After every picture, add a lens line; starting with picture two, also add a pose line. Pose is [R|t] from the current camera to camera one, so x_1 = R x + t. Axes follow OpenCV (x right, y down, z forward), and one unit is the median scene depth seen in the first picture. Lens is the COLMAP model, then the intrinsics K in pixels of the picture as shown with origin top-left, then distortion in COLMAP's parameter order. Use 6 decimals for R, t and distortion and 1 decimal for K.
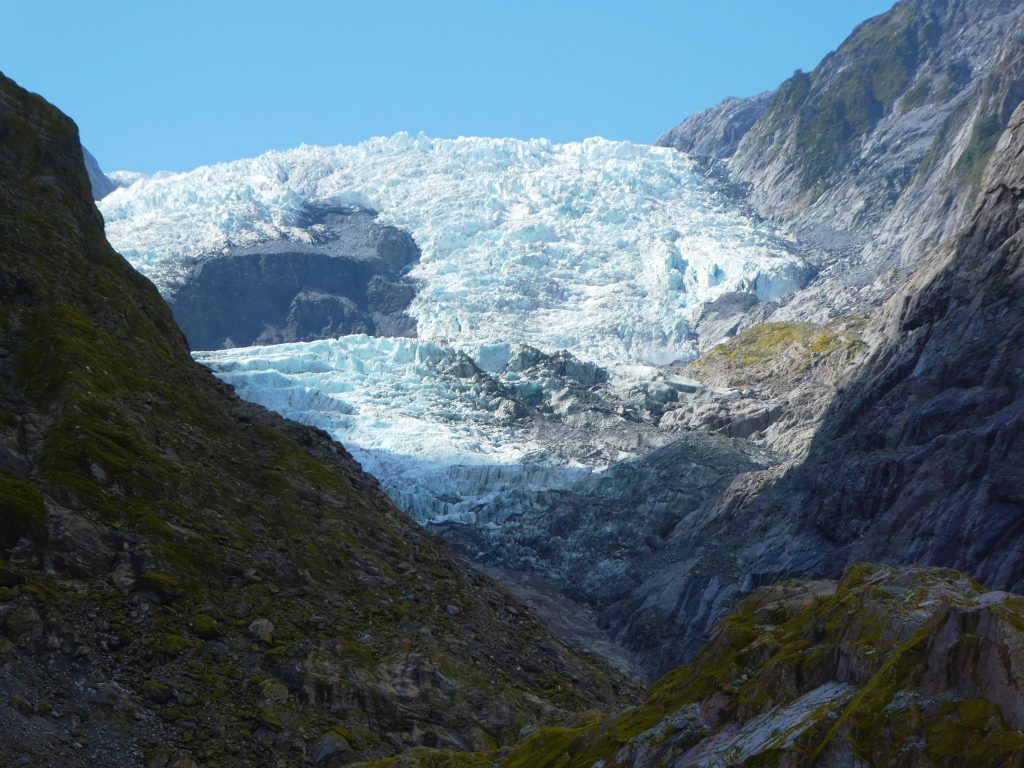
lens RADIAL K [[2962.2, 0, 511.8], [0, 2962.2, 347.6], [0, 0, 1]] dist [0.339842, -0.843741]
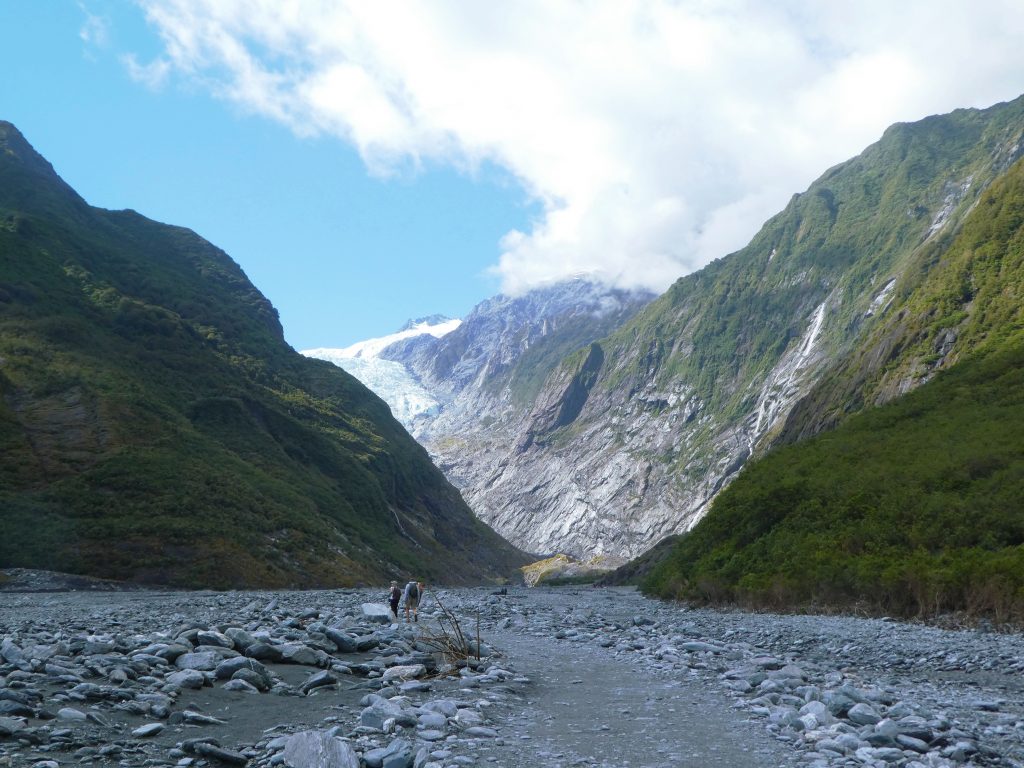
lens RADIAL K [[1337.9, 0, 546.8], [0, 1337.9, 313.1], [0, 0, 1]] dist [0.042116, -0.005345]
pose [[0.966064, 0.065158, 0.249951, -0.209918], [-0.062169, 0.997868, -0.019842, -0.122013], [-0.250711, 0.003630, 0.968055, -0.712788]]
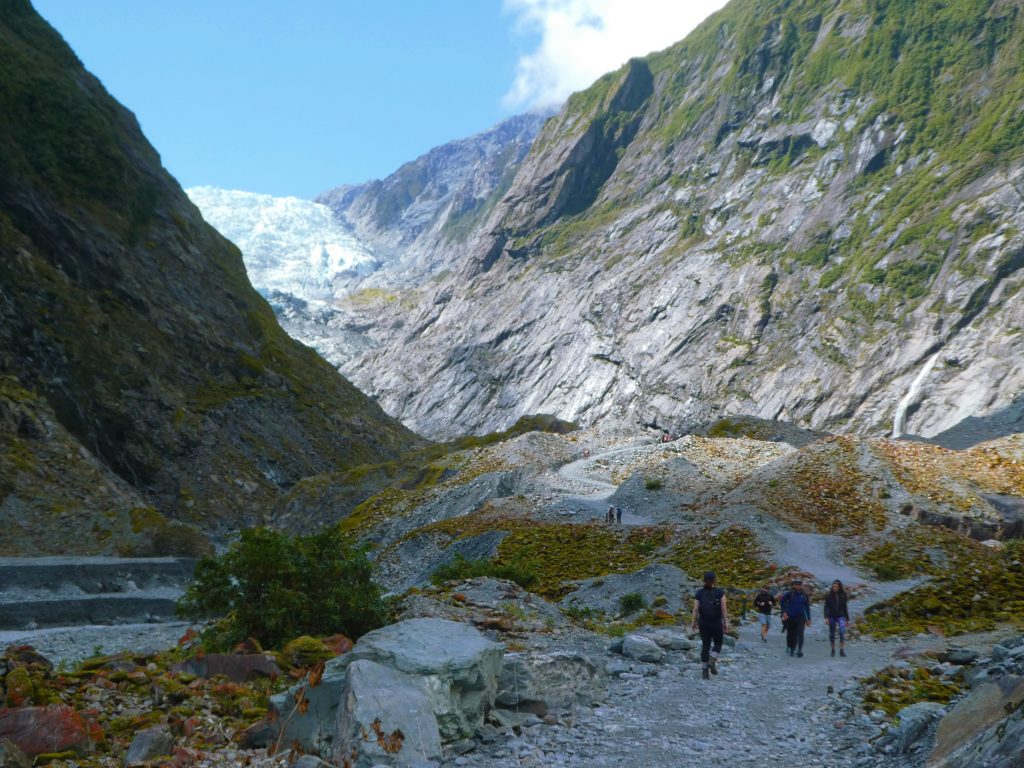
lens RADIAL K [[1324.3, 0, 514.5], [0, 1324.3, 356.8], [0, 0, 1]] dist [0.102514, -0.546133]
pose [[0.970394, 0.081730, 0.227281, -0.035364], [-0.094547, 0.994454, 0.046070, -0.010352], [-0.222255, -0.066194, 0.972739, -0.106082]]
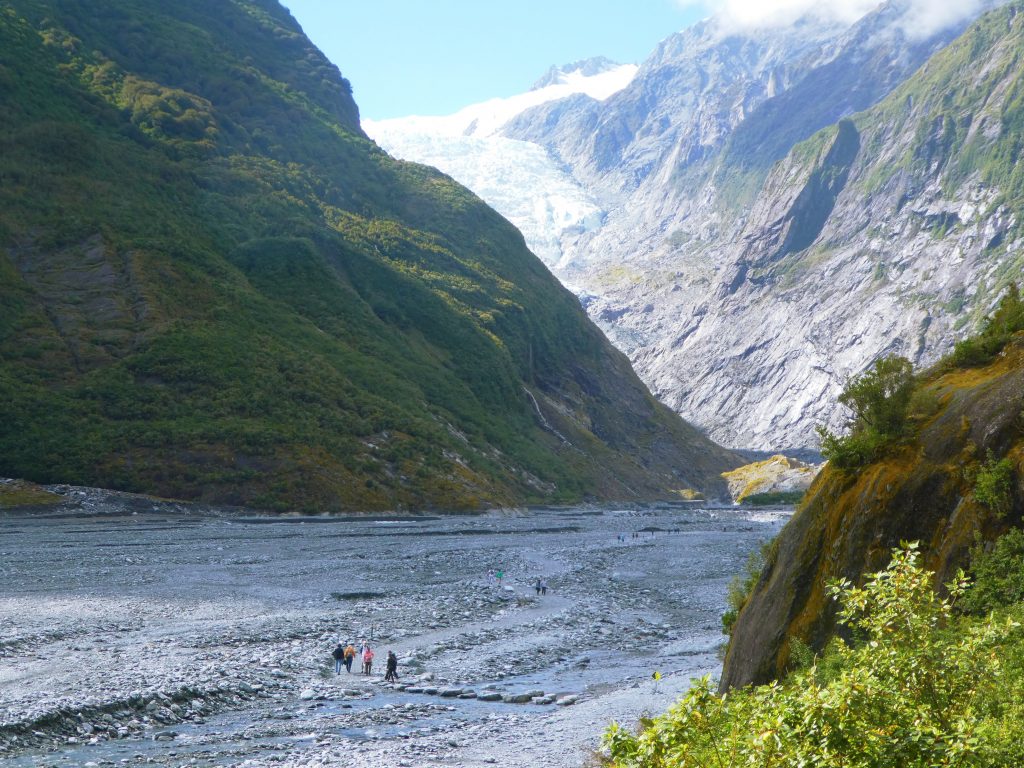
lens RADIAL K [[2261.5, 0, 509.0], [0, 2261.5, 381.2], [0, 0, 1]] dist [0.158183, -0.306206]
pose [[0.990393, 0.025431, 0.135923, -0.225066], [-0.044597, 0.989163, 0.139886, -0.147476], [-0.130893, -0.144604, 0.980794, -0.817398]]
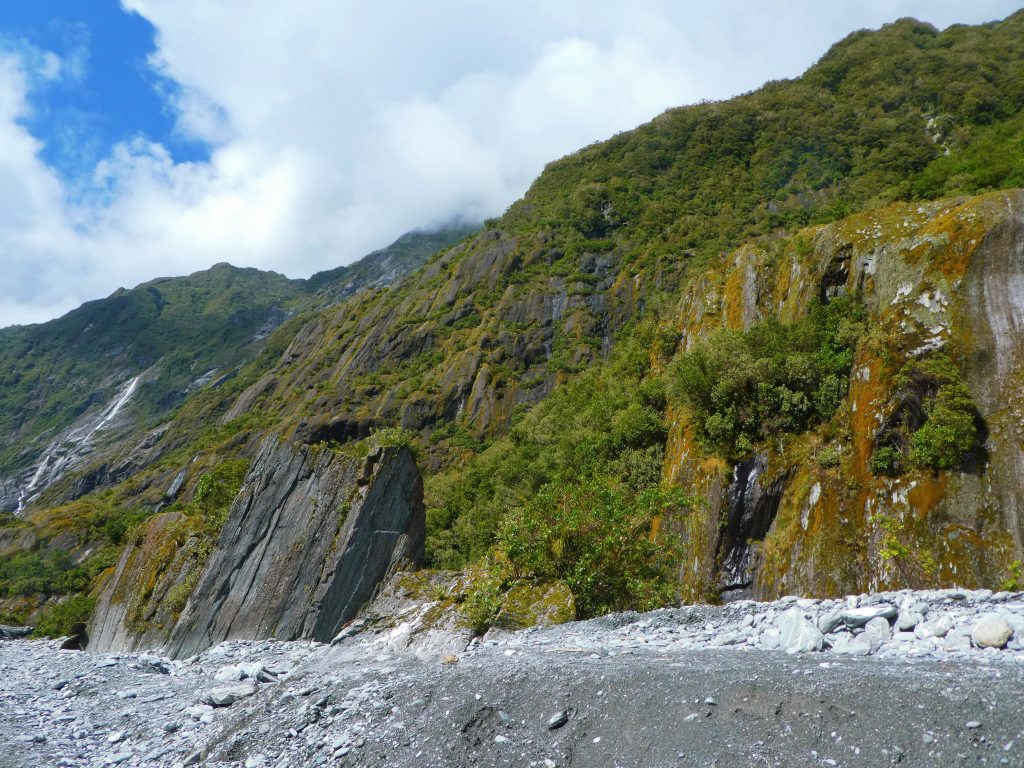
lens RADIAL K [[756.0, 0, 513.0], [0, 756.0, 383.4], [0, 0, 1]] dist [-0.003349, -0.002291]
pose [[0.490908, 0.333778, 0.804737, -0.080088], [-0.191539, 0.942448, -0.274053, -0.048791], [-0.849896, -0.019604, 0.526586, -0.331005]]
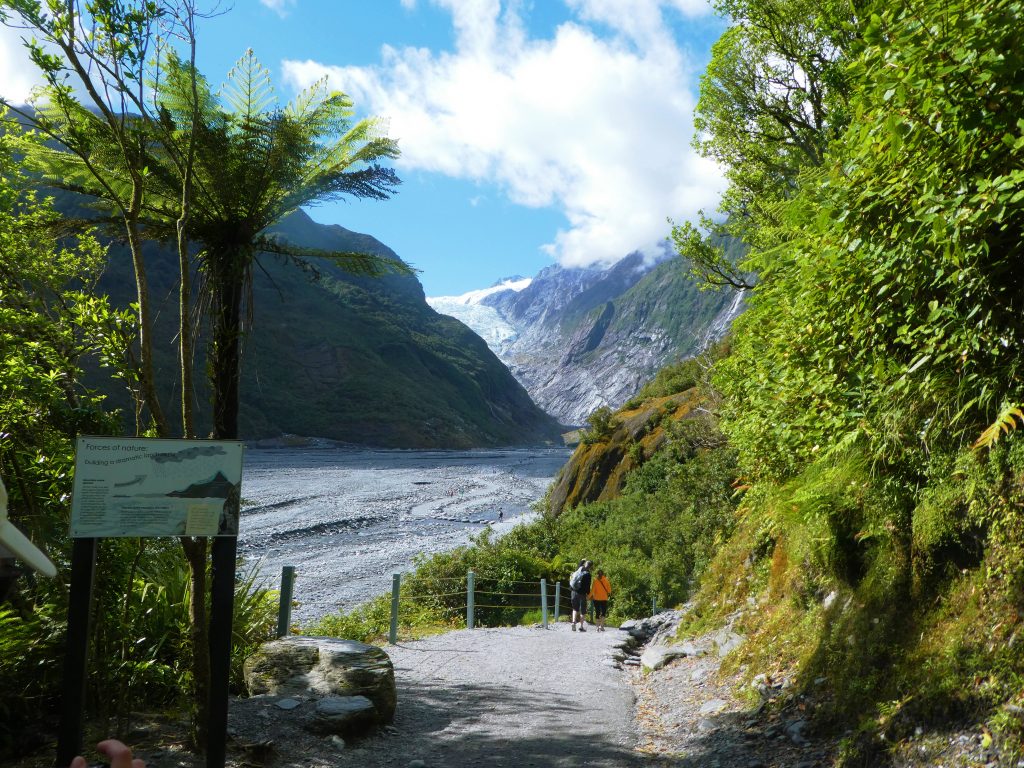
lens RADIAL K [[870.7, 0, 509.7], [0, 870.7, 367.9], [0, 0, 1]] dist [-0.035214, -0.001803]
pose [[0.985005, 0.044515, 0.166686, -0.225636], [-0.062512, 0.992576, 0.104330, -0.150266], [-0.160804, -0.113185, 0.980475, -0.826297]]
